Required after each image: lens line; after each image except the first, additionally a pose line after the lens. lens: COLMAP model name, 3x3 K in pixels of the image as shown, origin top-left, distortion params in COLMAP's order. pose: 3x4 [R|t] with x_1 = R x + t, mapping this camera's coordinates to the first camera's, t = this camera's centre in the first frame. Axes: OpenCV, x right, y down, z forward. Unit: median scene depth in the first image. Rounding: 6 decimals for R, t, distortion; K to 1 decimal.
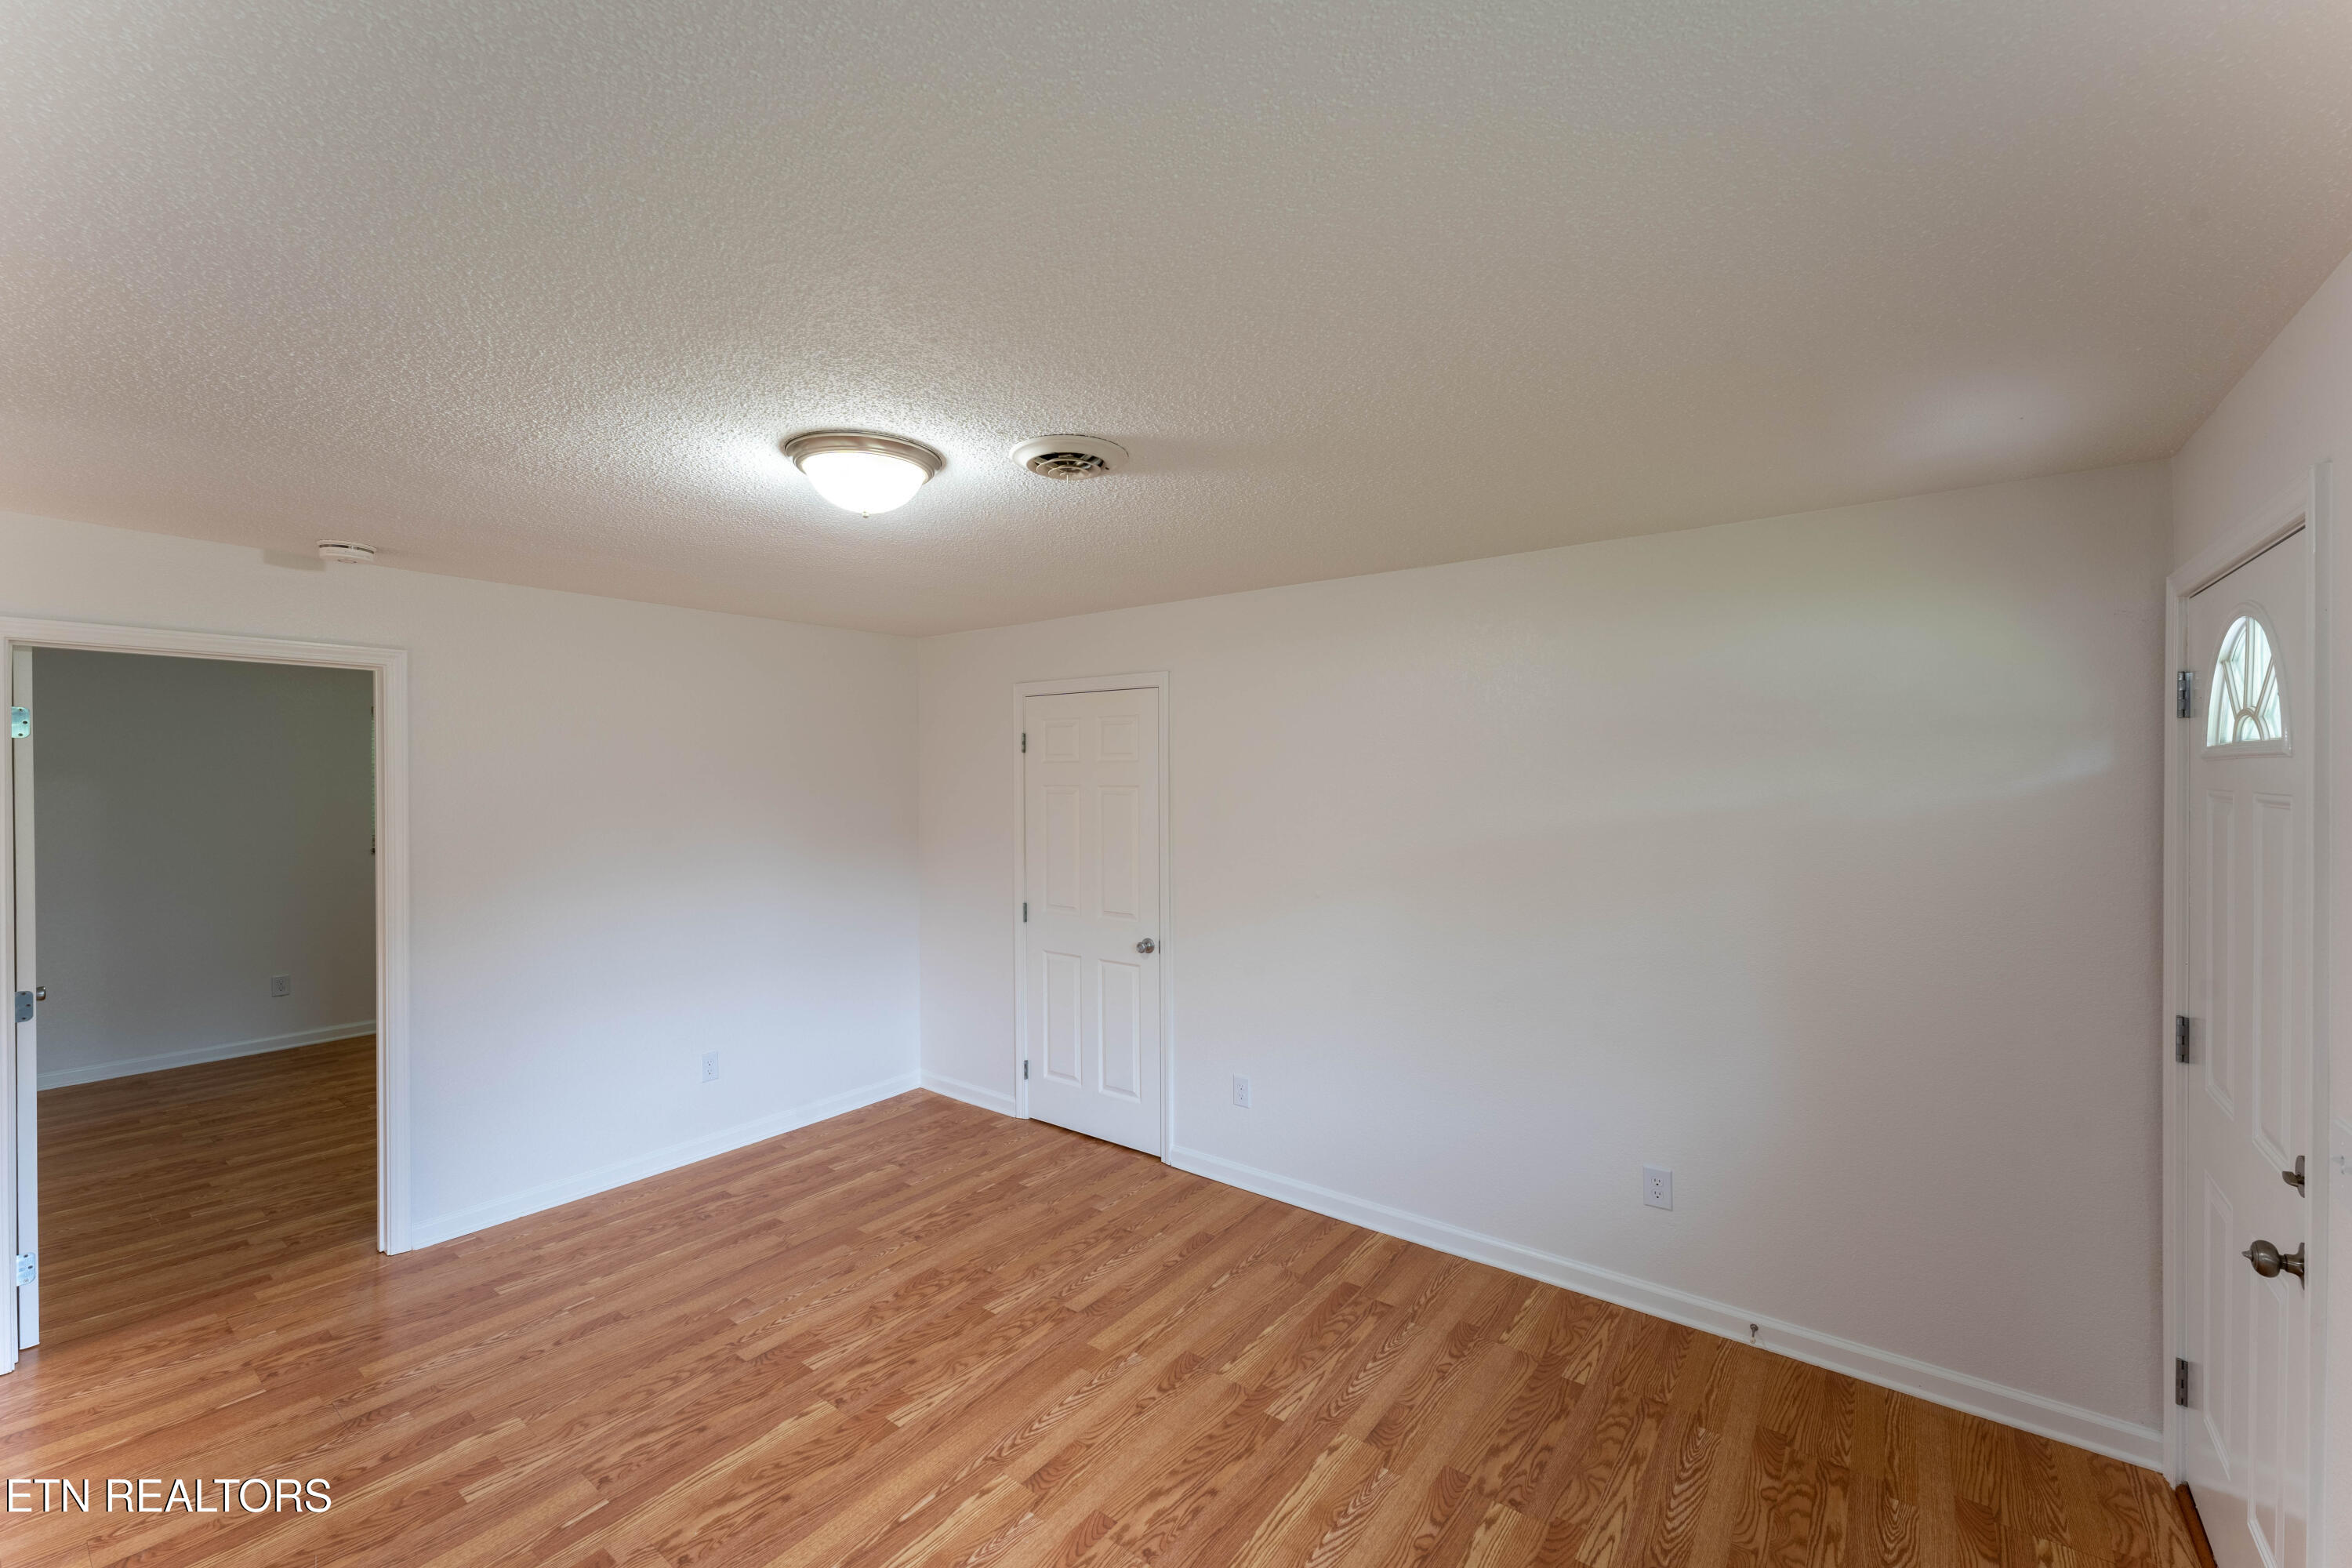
lens RADIAL K [[958.7, 0, 1167.5], [0, 958.7, 767.8], [0, 0, 1]] dist [-0.003248, 0.000549]
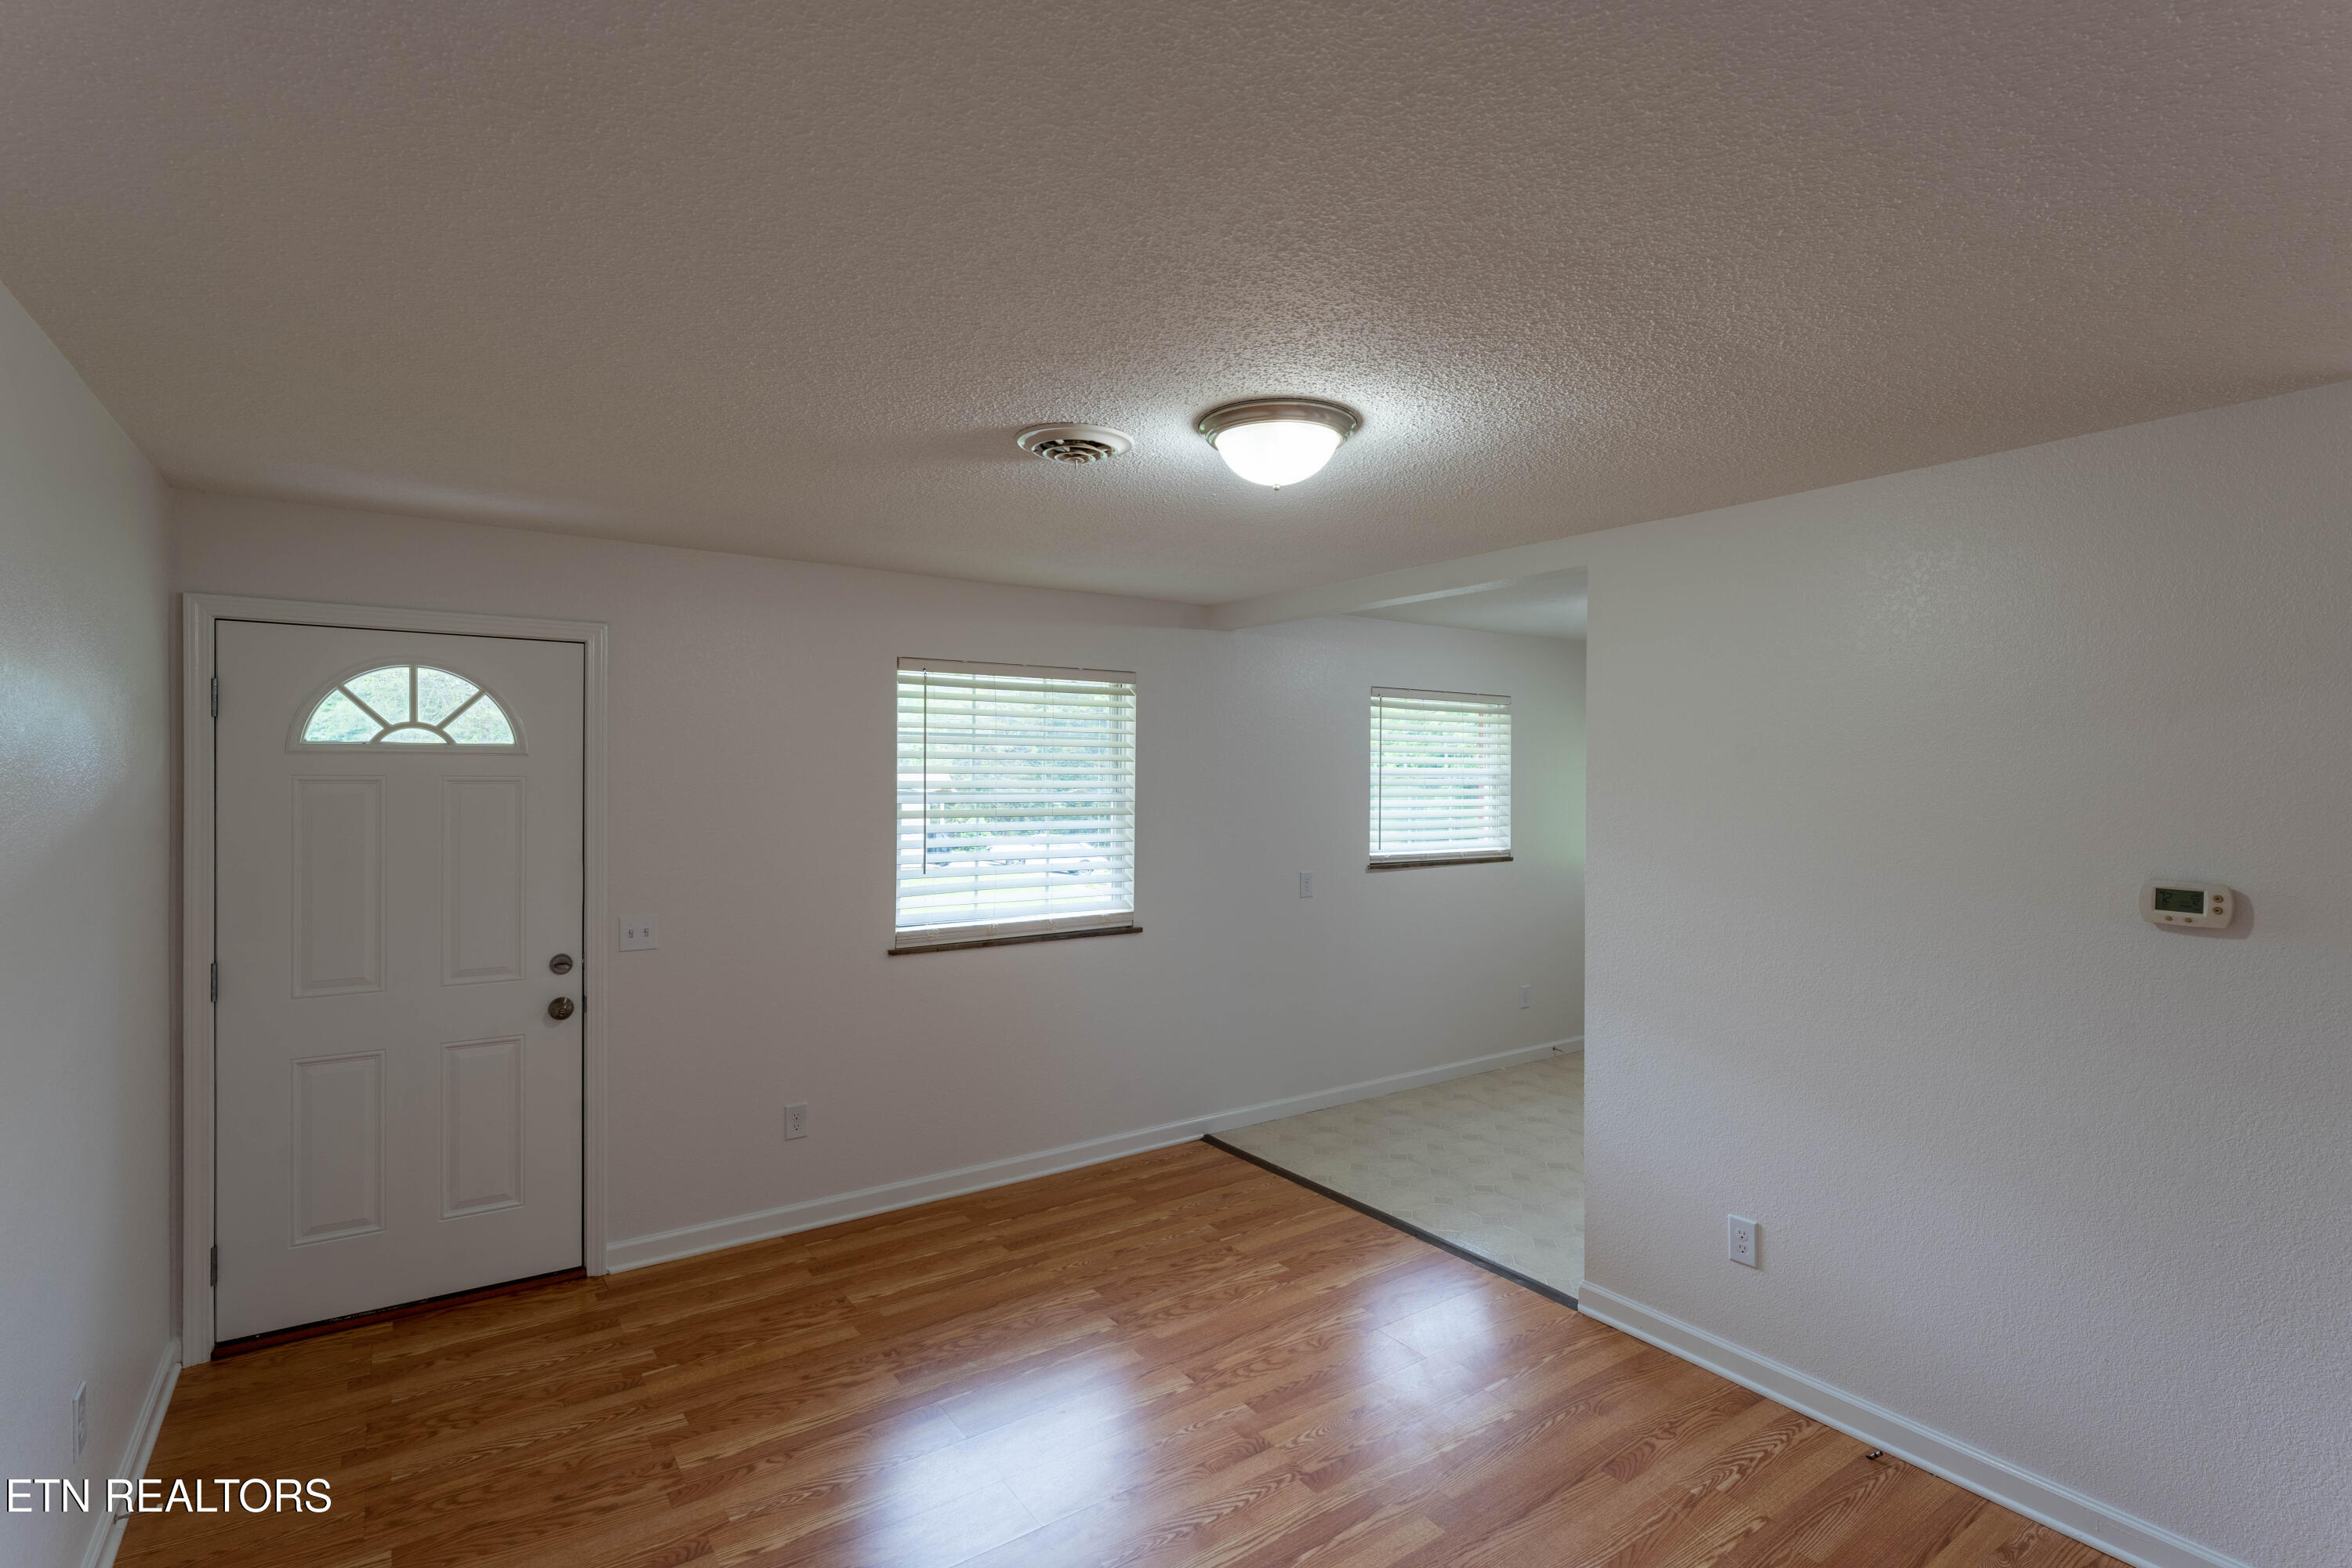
lens RADIAL K [[1084.6, 0, 1177.9], [0, 1084.6, 786.5], [0, 0, 1]] dist [0.001864, 0.000547]
pose [[-0.955093, -0.004645, 0.296269, -0.505961], [-0.005730, 0.999980, -0.002794, 0.035159], [-0.296250, -0.004366, -0.955101, 1.958628]]
